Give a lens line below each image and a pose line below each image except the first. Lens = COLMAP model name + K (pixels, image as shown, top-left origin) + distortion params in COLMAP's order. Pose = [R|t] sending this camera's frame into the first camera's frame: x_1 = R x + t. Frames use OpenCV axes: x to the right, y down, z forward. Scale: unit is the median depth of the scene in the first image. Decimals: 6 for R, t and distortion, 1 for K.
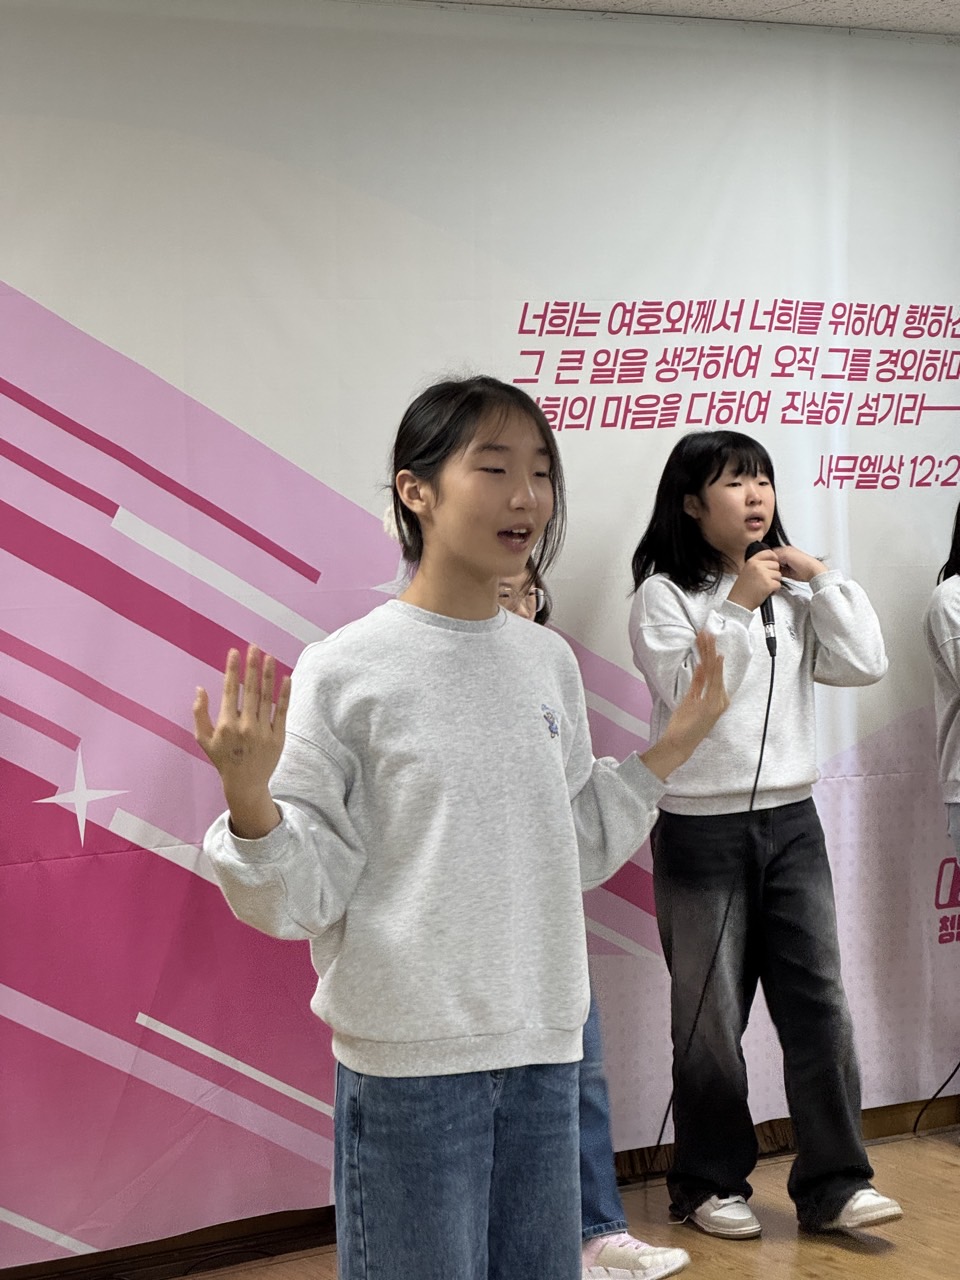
lens RADIAL K [[2876.7, 0, 486.1], [0, 2876.7, 668.5], [0, 0, 1]] dist [-0.377313, 9.629263]
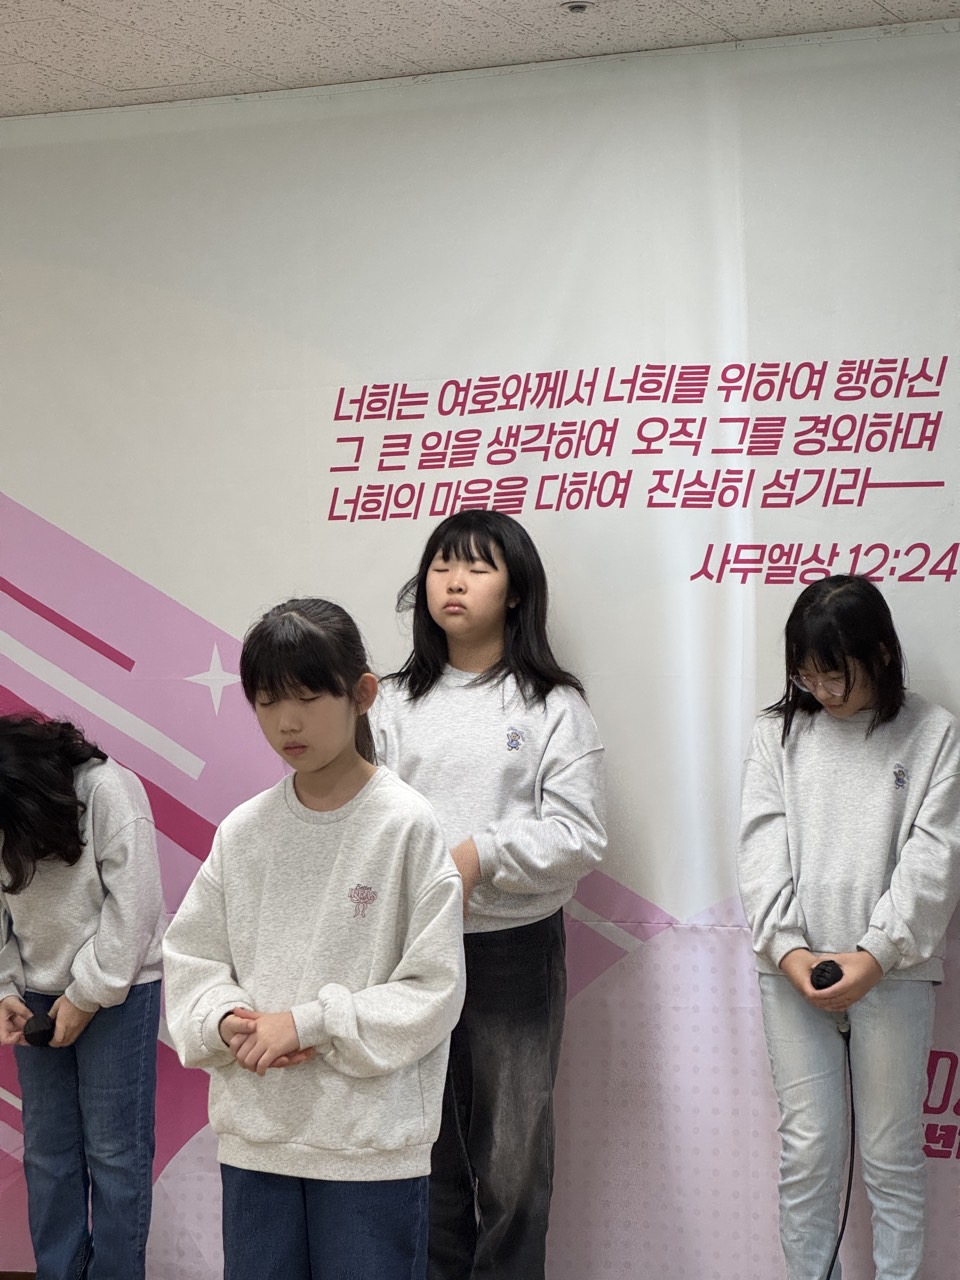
lens RADIAL K [[2876.7, 0, 486.1], [0, 2876.7, 668.5], [0, 0, 1]] dist [-0.377313, 9.629263]
pose [[0.575911, 0.031728, -0.816897, 0.788783], [-0.053272, 0.998579, 0.001228, -0.035882], [0.815775, 0.042810, 0.576783, 0.467939]]
